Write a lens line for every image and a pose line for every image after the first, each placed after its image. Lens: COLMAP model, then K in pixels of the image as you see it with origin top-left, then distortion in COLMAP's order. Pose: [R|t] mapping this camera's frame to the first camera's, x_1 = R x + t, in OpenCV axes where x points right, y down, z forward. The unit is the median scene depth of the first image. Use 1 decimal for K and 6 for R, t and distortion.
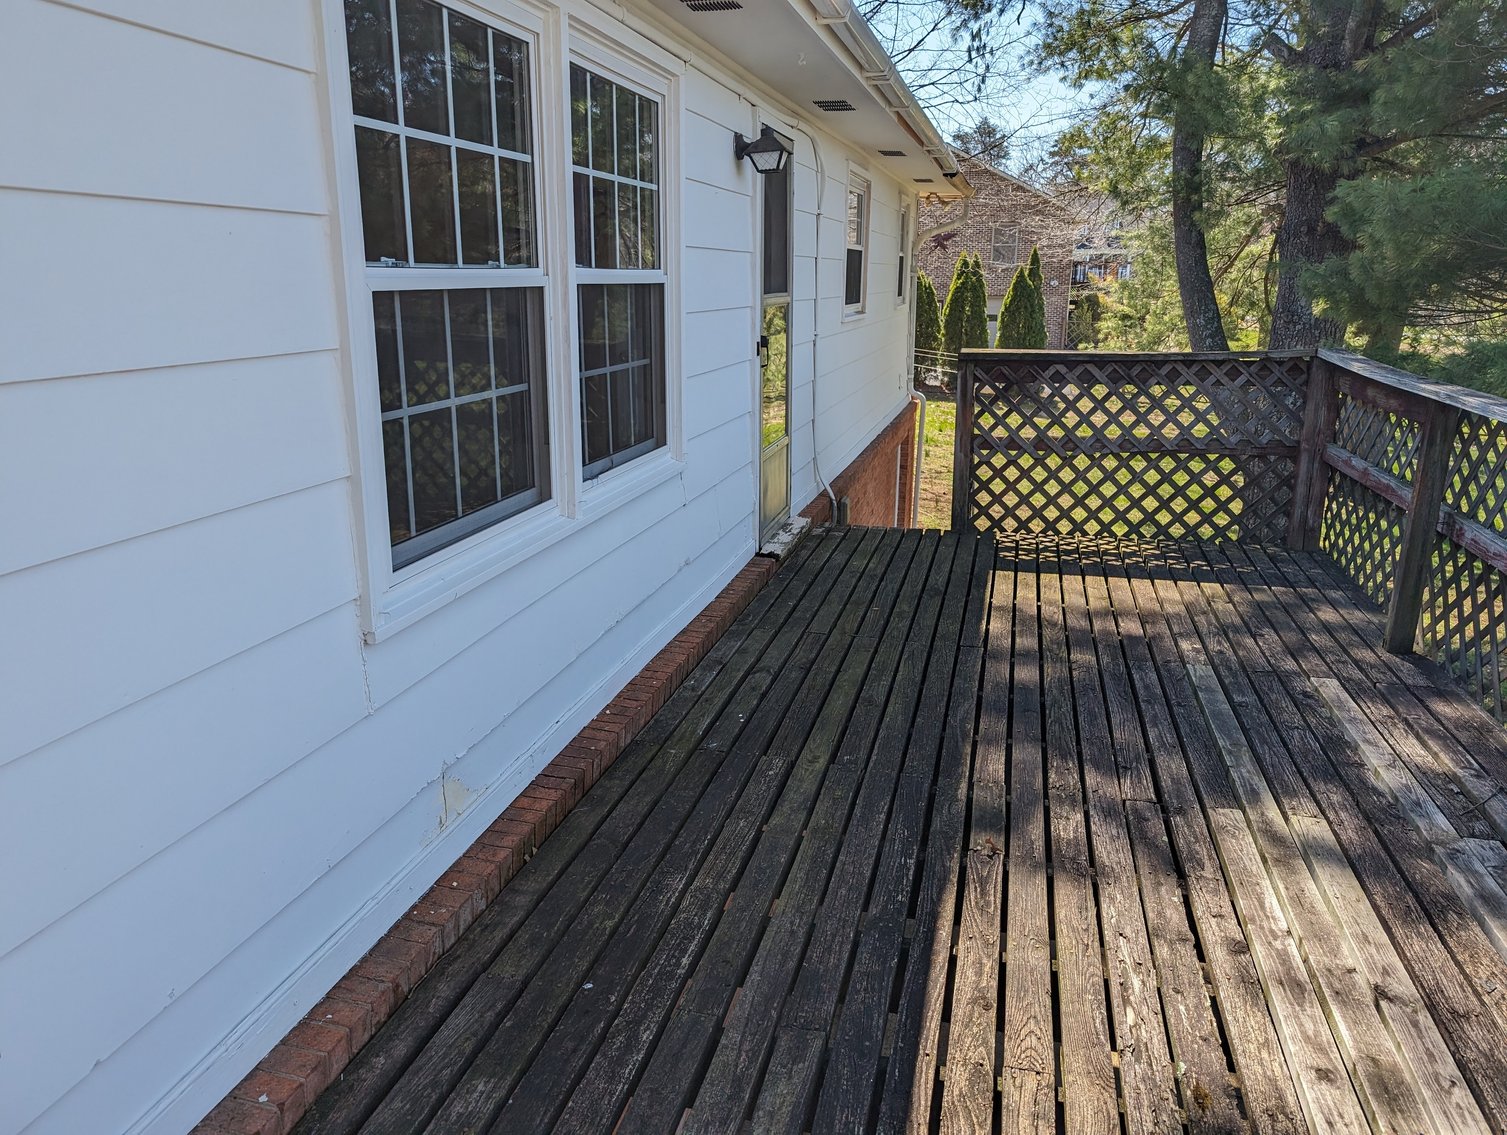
lens RADIAL K [[1072.1, 0, 753.5], [0, 1072.1, 567.5], [0, 0, 1]] dist [0.003176, -0.000508]
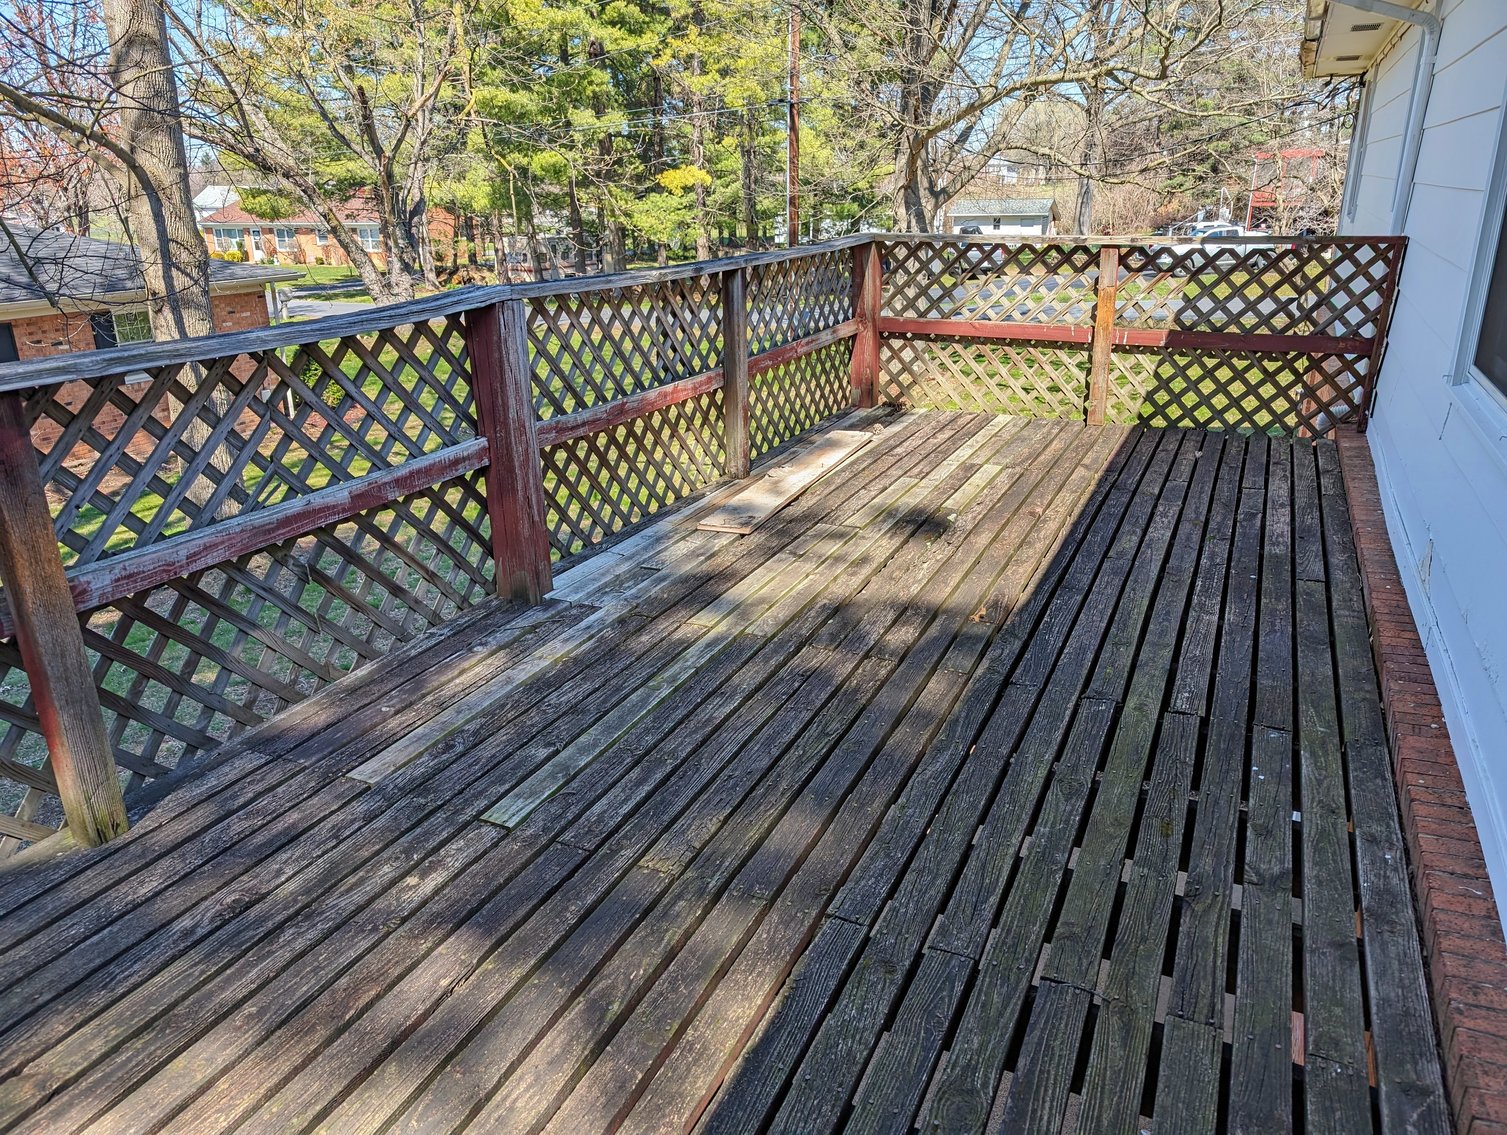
lens RADIAL K [[1072.1, 0, 753.5], [0, 1072.1, 567.5], [0, 0, 1]] dist [0.003176, -0.000508]
pose [[-0.981639, -0.052094, 0.183499, 0.206300], [0.063352, 0.818342, 0.571229, -0.425071], [-0.179923, 0.572366, -0.800016, 1.638576]]
